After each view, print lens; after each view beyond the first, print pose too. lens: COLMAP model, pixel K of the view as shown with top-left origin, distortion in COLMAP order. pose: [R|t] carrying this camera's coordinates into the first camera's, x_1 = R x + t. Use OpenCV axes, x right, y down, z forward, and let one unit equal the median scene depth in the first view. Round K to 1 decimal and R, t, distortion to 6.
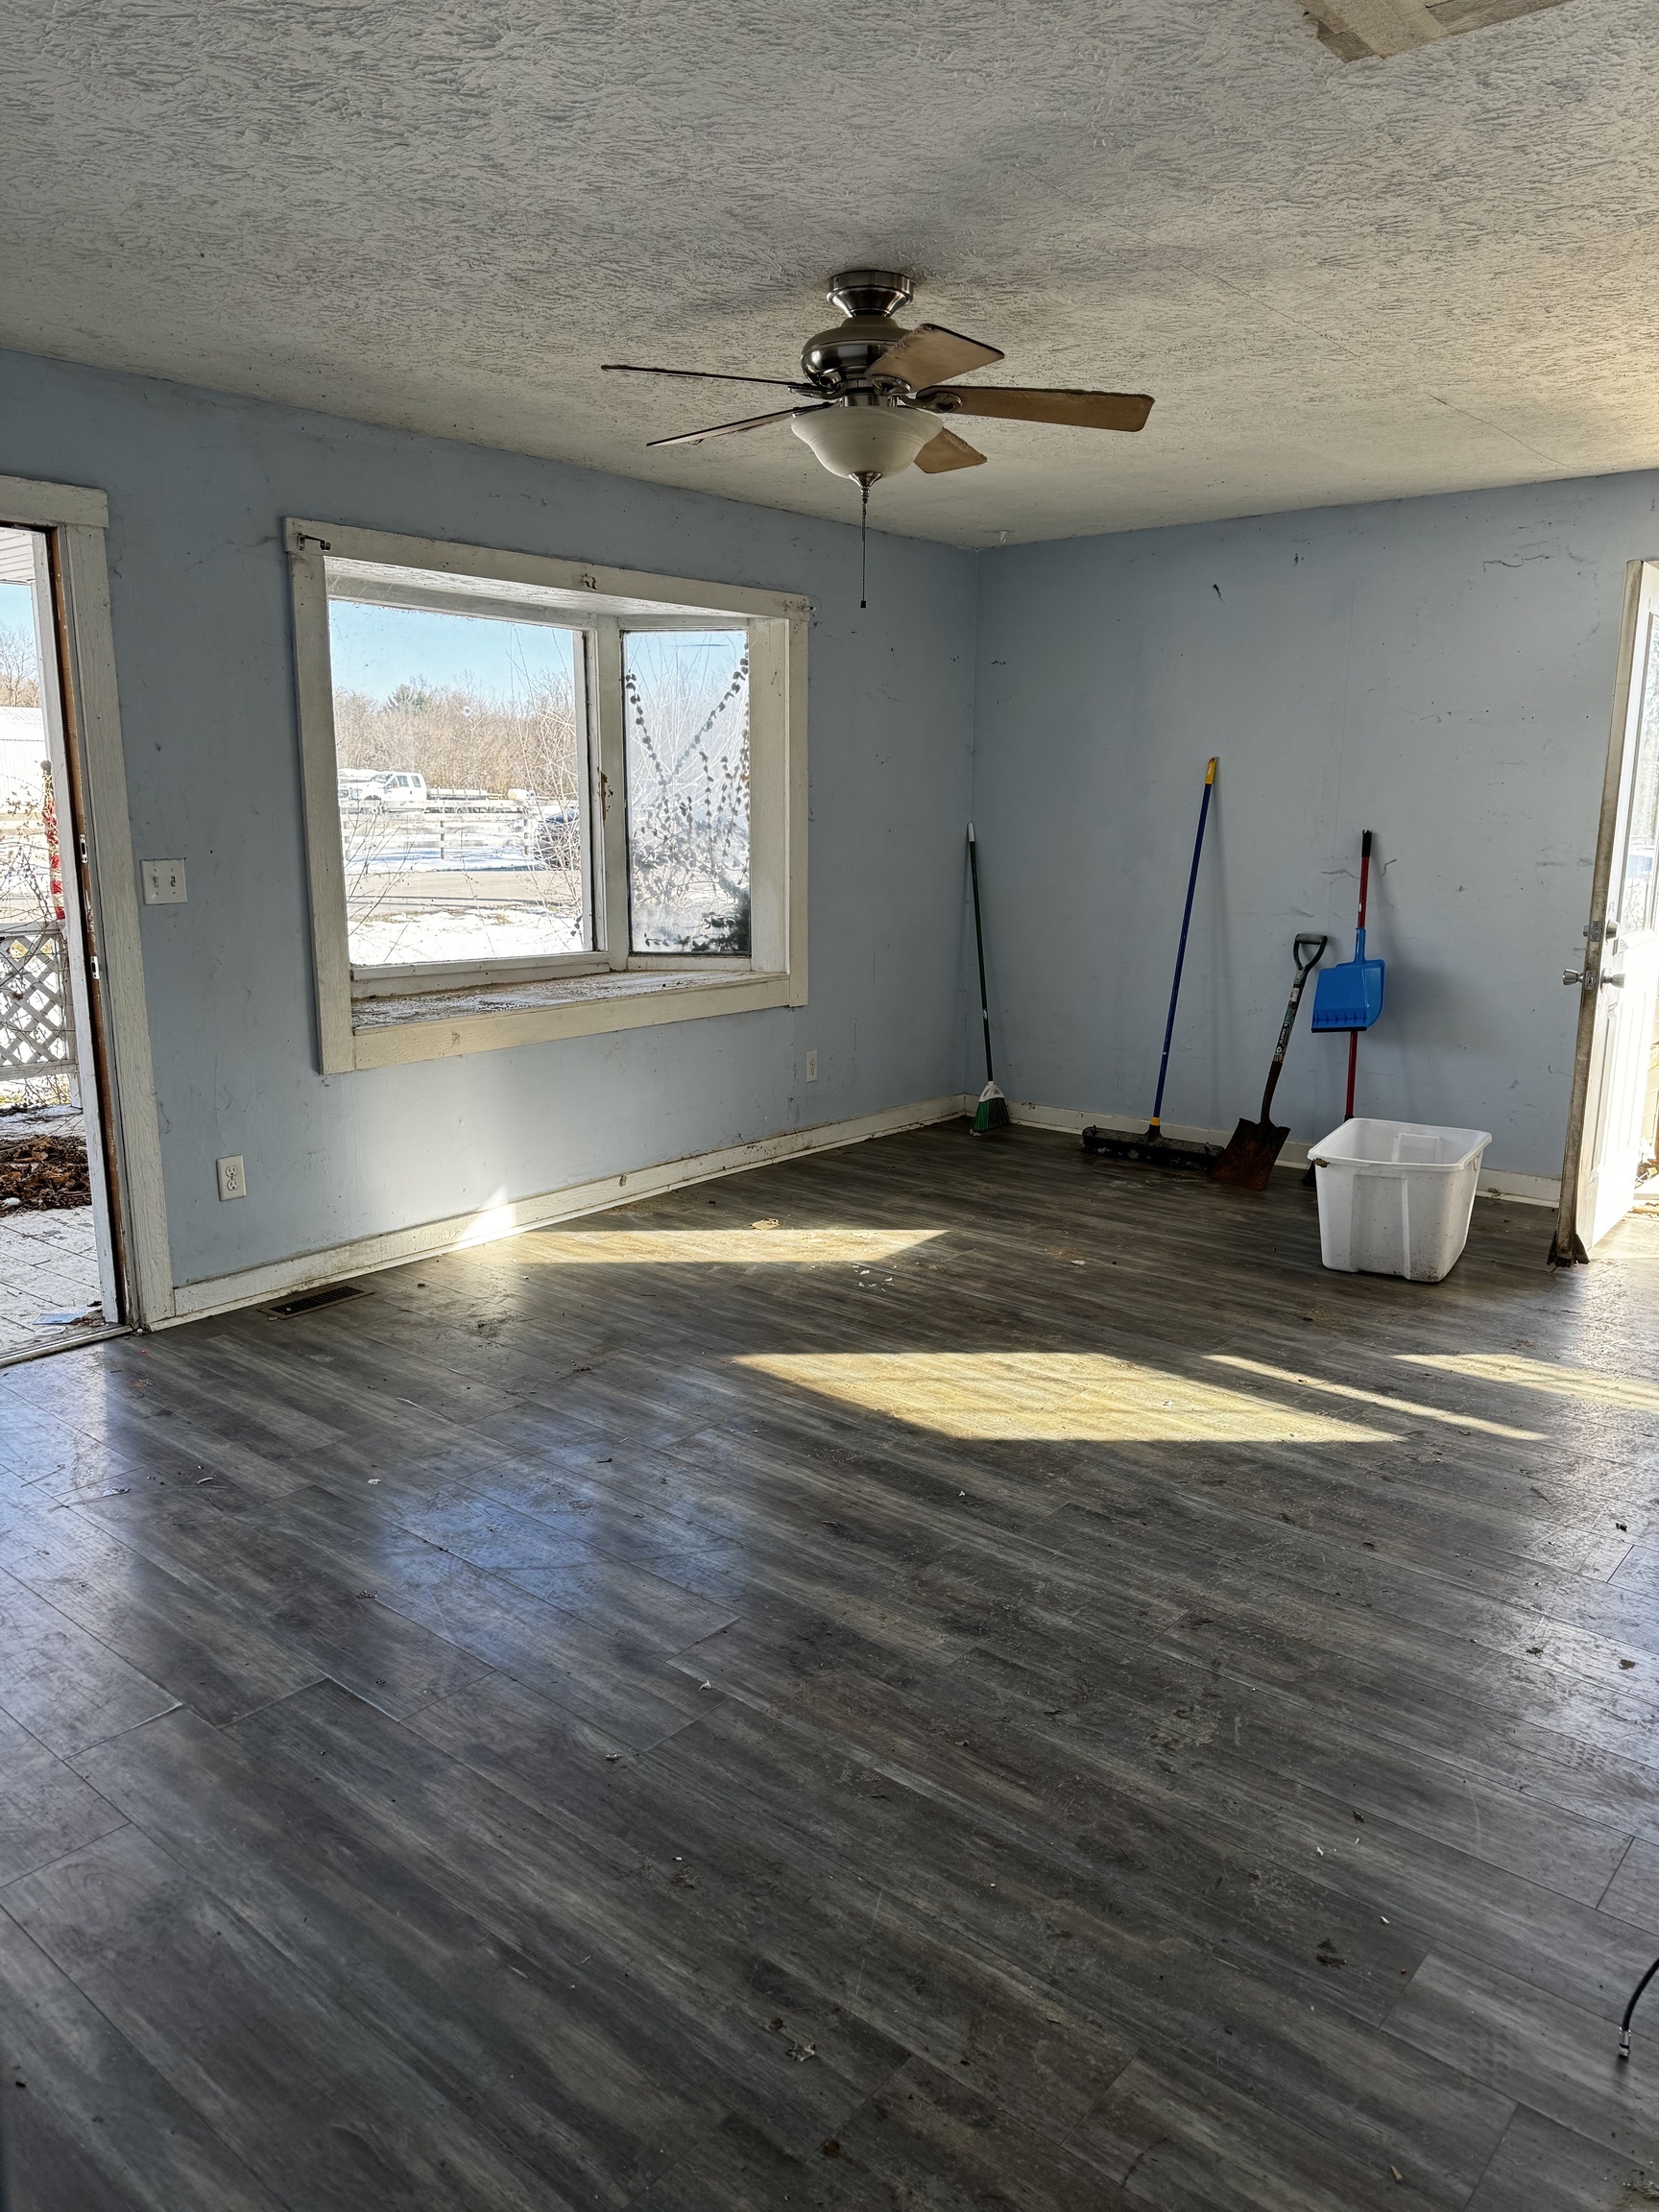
lens RADIAL K [[1540.7, 0, 829.5], [0, 1540.7, 1106.0], [0, 0, 1]] dist [0.179636, -0.220249]
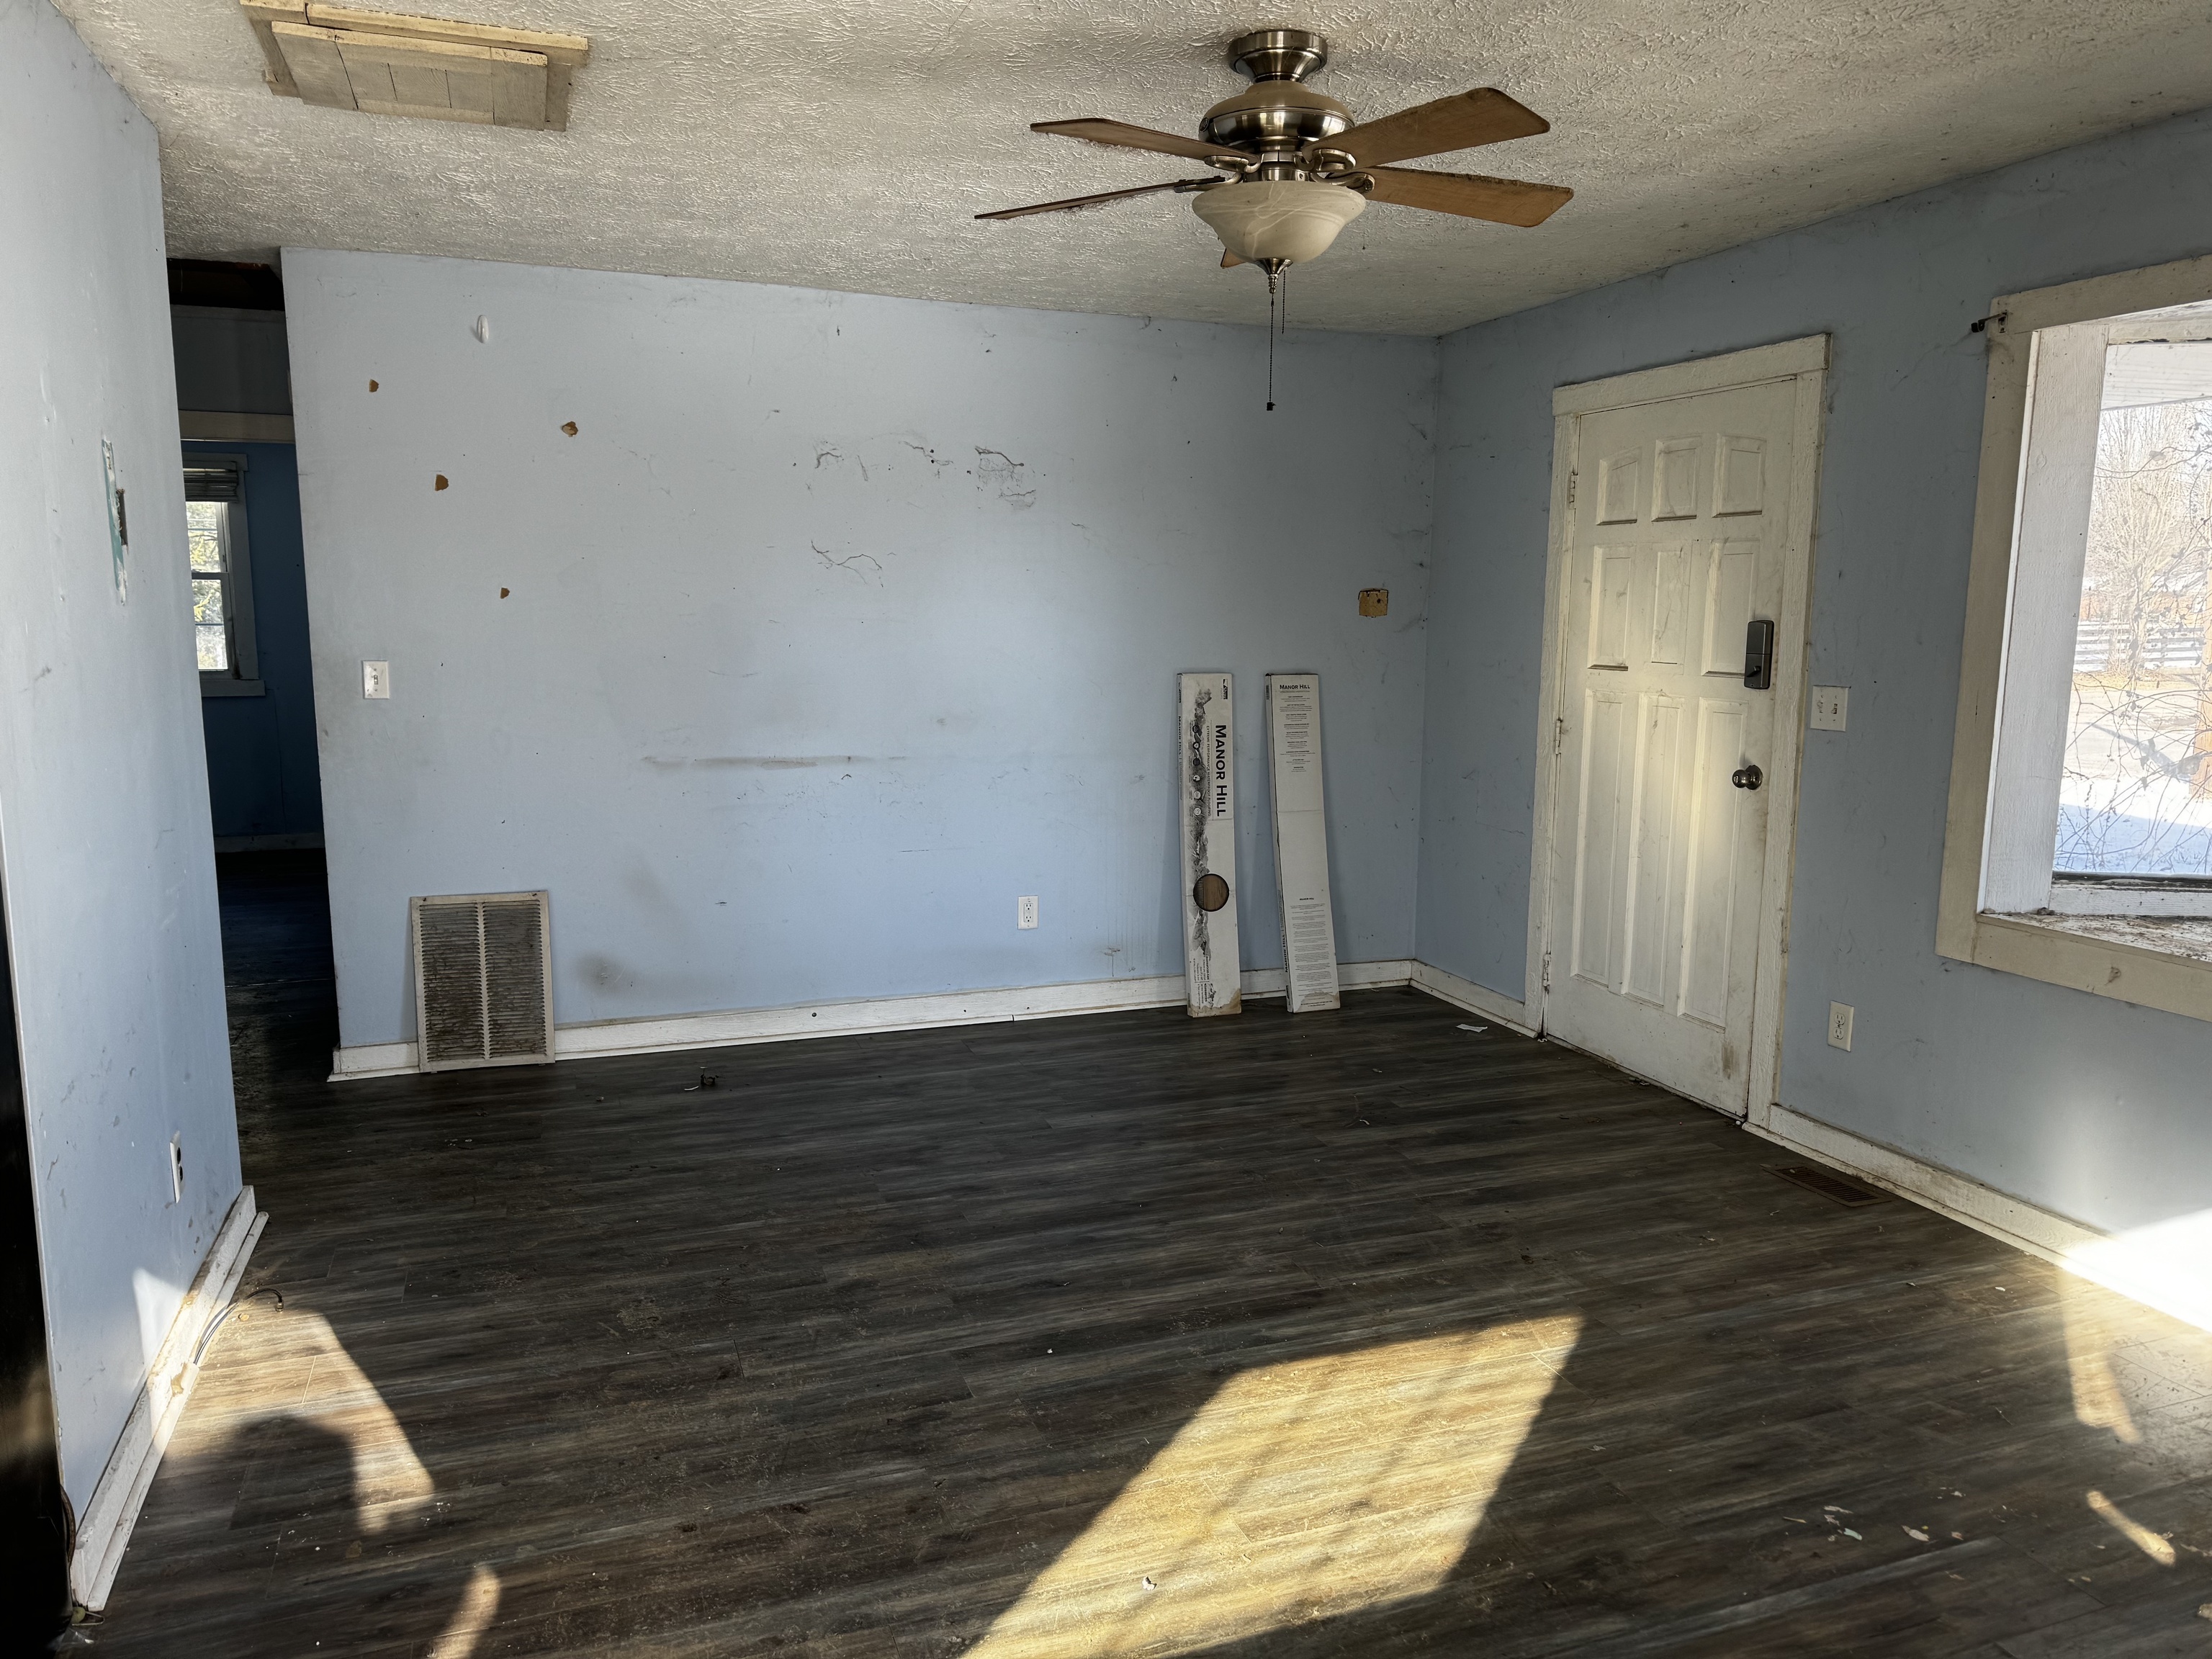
lens RADIAL K [[1540.7, 0, 1121.5], [0, 1540.7, 831.1], [0, 0, 1]] dist [0.179636, -0.220249]
pose [[-0.485933, 0.119700, -0.865760, 0.511995], [-0.178800, 0.956011, 0.232535, -0.168764], [0.855511, 0.267795, -0.443155, 0.829590]]
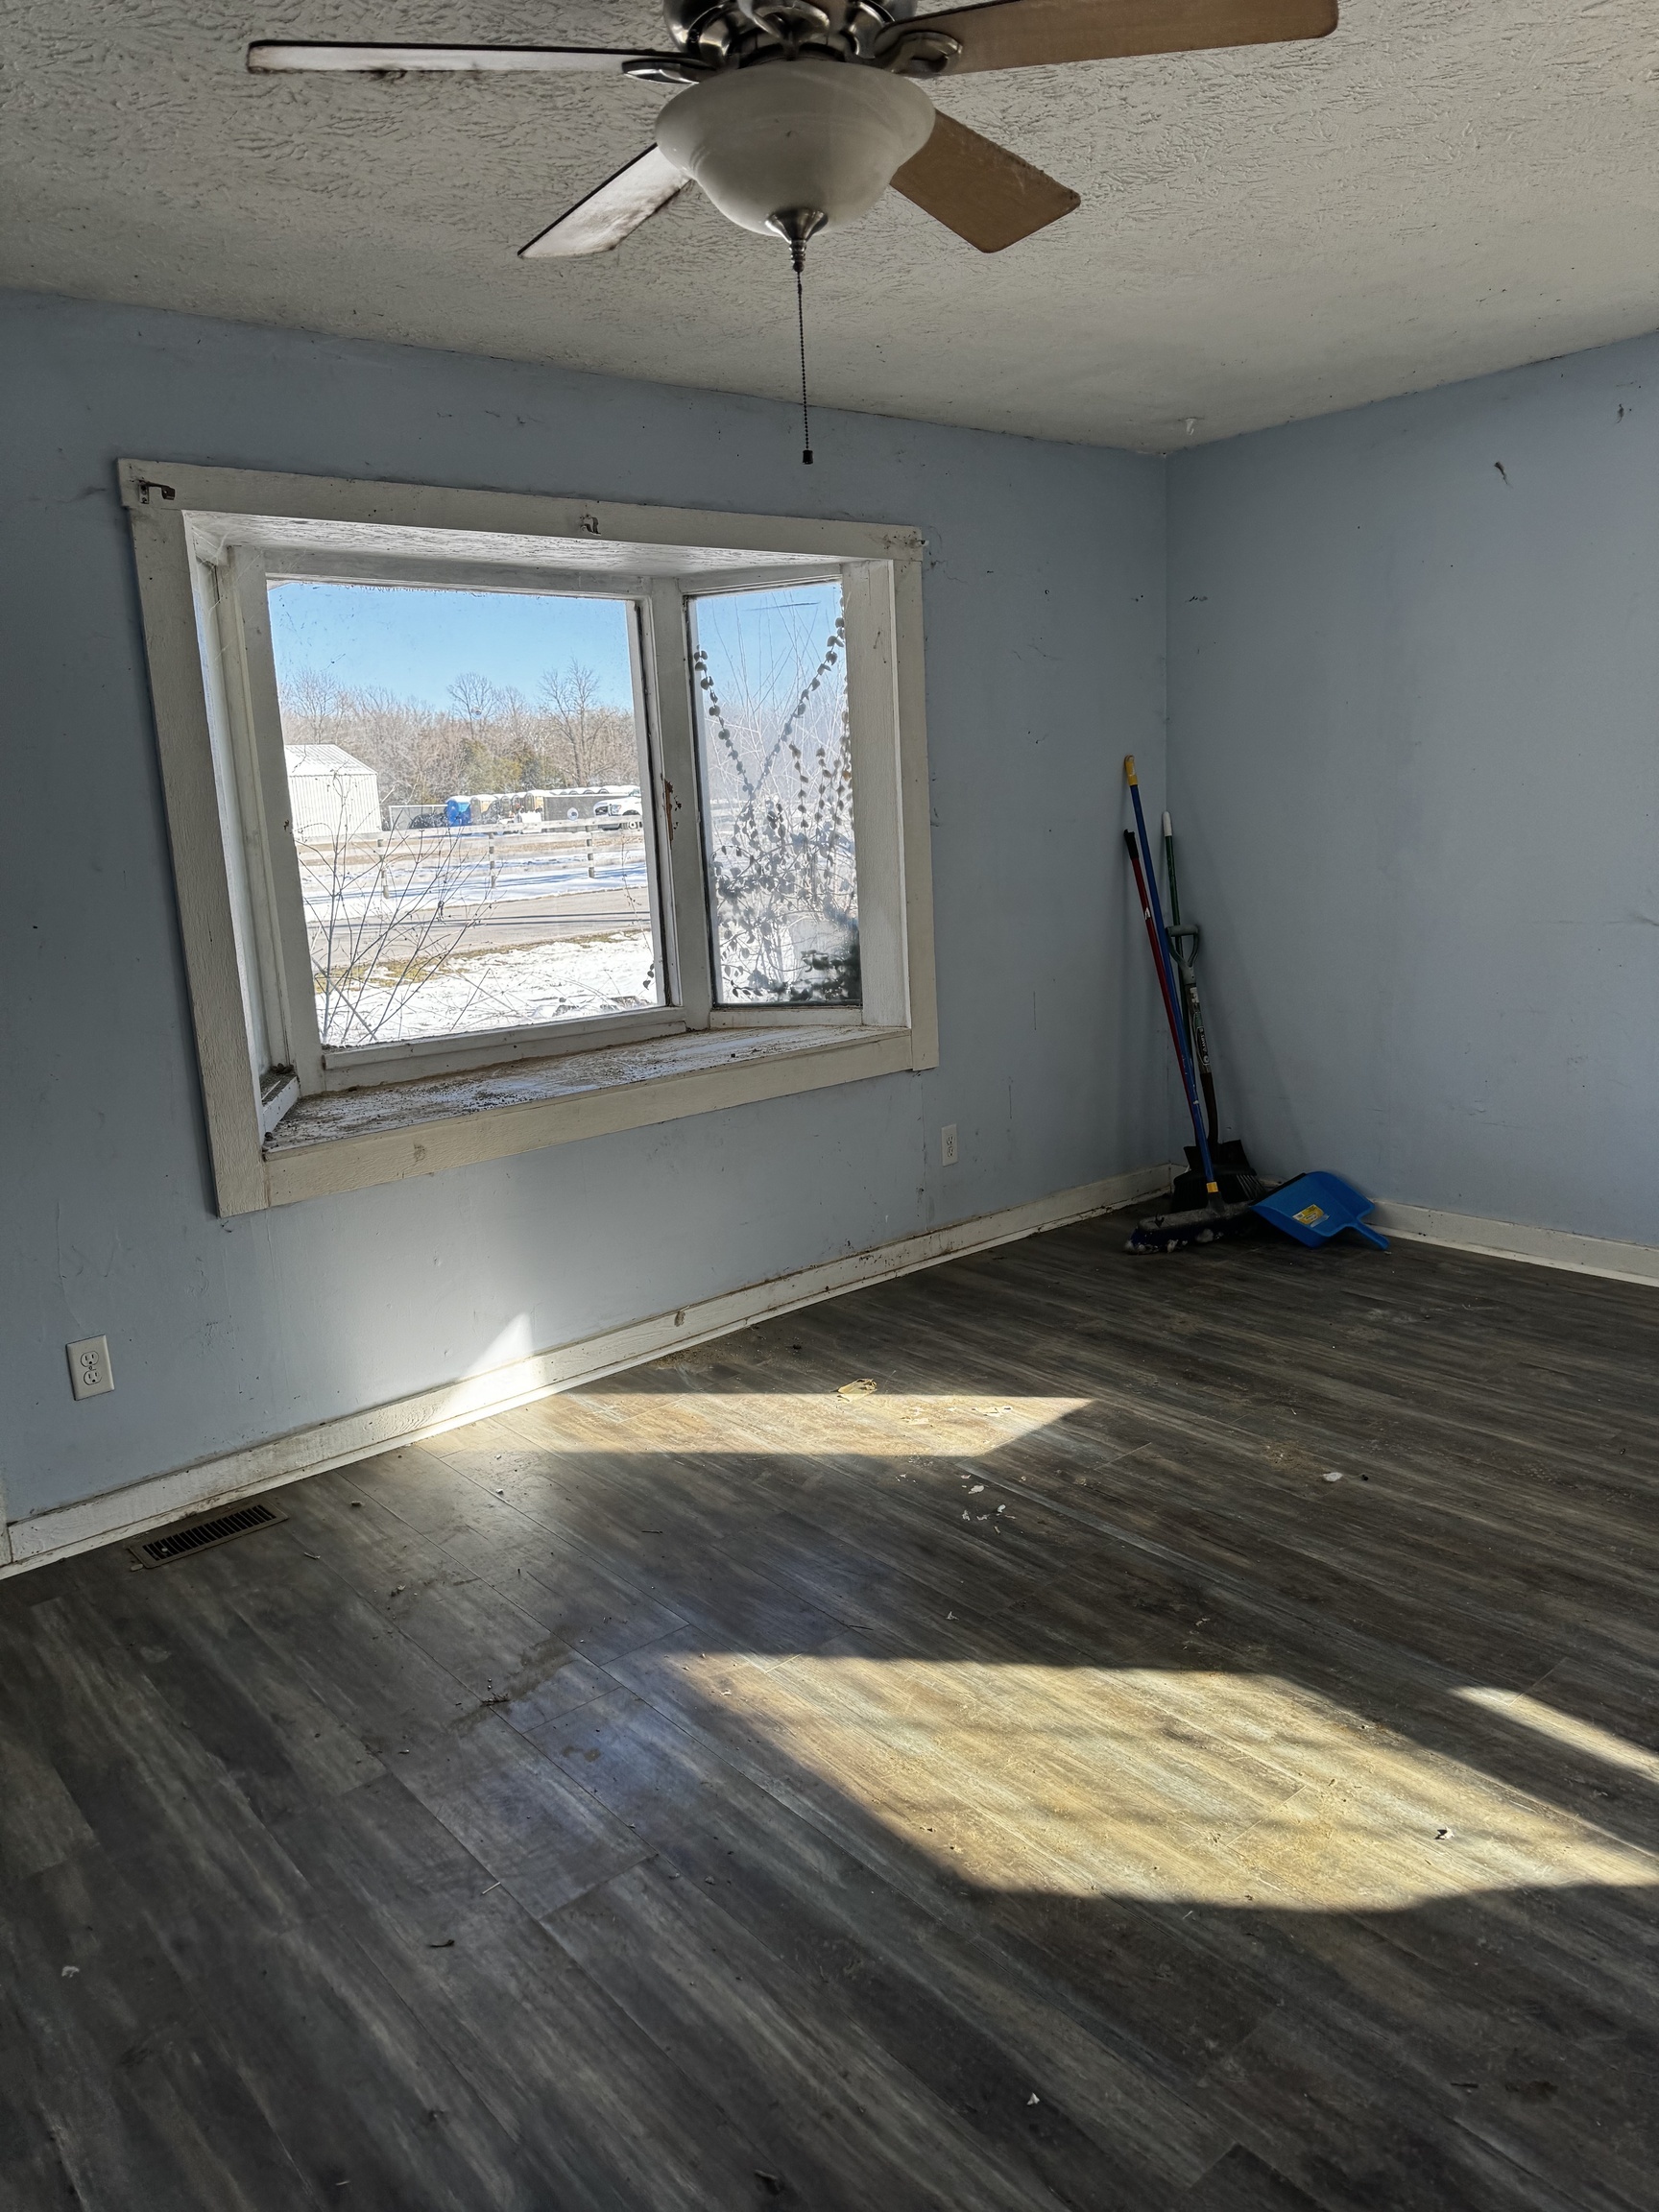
lens RADIAL K [[1527.1, 0, 819.5], [0, 1527.1, 1095.3], [0, 0, 1]] dist [0.157276, -0.211032]
pose [[0.983432, -0.024015, -0.179677, 0.071006], [0.024054, 0.999709, -0.001966, -0.057898], [0.179672, -0.002388, 0.983724, 0.279873]]
